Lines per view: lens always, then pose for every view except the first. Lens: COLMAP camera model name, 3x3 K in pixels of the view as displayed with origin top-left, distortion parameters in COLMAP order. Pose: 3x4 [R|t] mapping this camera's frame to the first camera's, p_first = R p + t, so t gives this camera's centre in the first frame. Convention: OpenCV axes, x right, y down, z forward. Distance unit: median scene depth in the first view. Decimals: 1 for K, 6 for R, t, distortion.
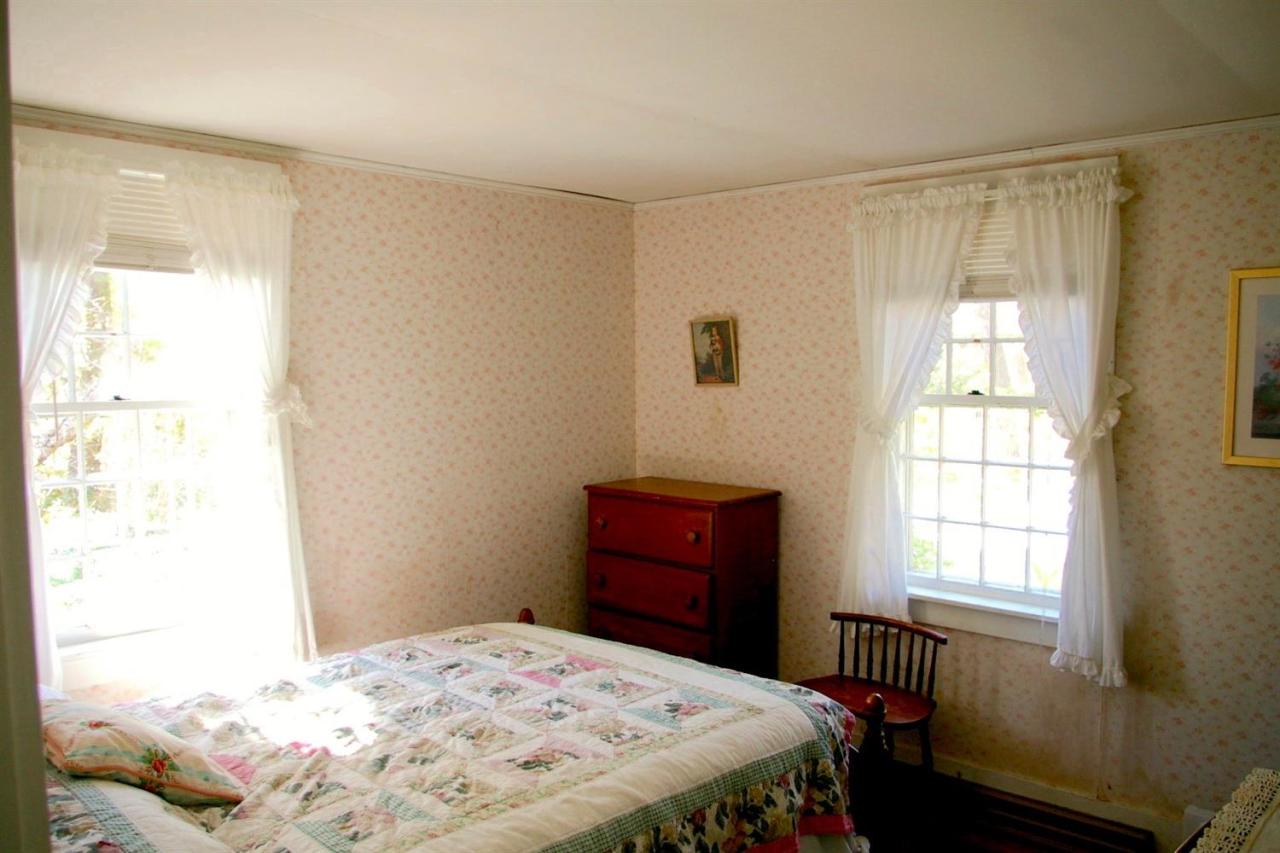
lens RADIAL K [[1000.8, 0, 638.6], [0, 1000.8, 447.6], [0, 0, 1]] dist [-0.094823, 0.053050]
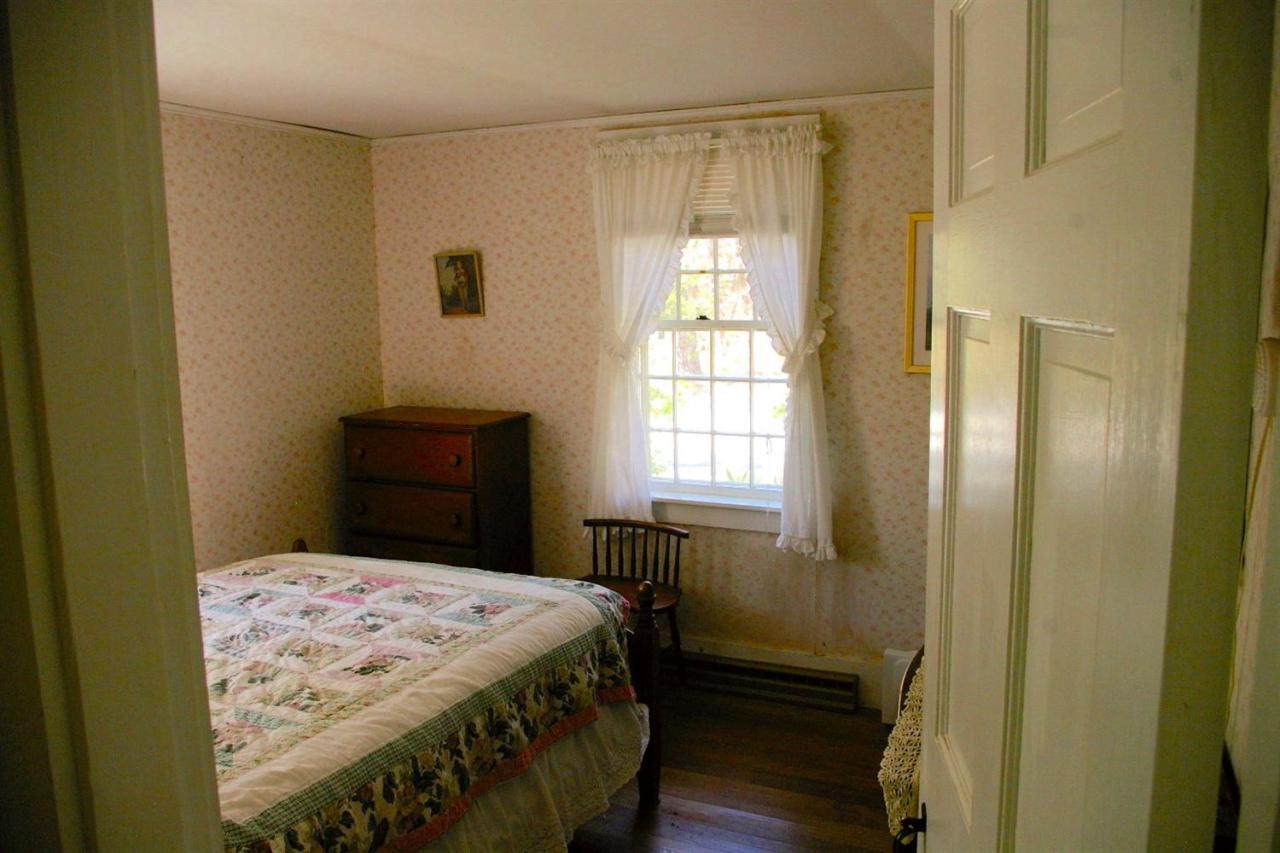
lens RADIAL K [[1000.8, 0, 638.6], [0, 1000.8, 447.6], [0, 0, 1]] dist [-0.094823, 0.053050]
pose [[0.949039, -0.060875, 0.309223, -0.103472], [0.037803, 0.996072, 0.080068, -0.001645], [-0.312883, -0.064298, 0.947613, -0.083121]]
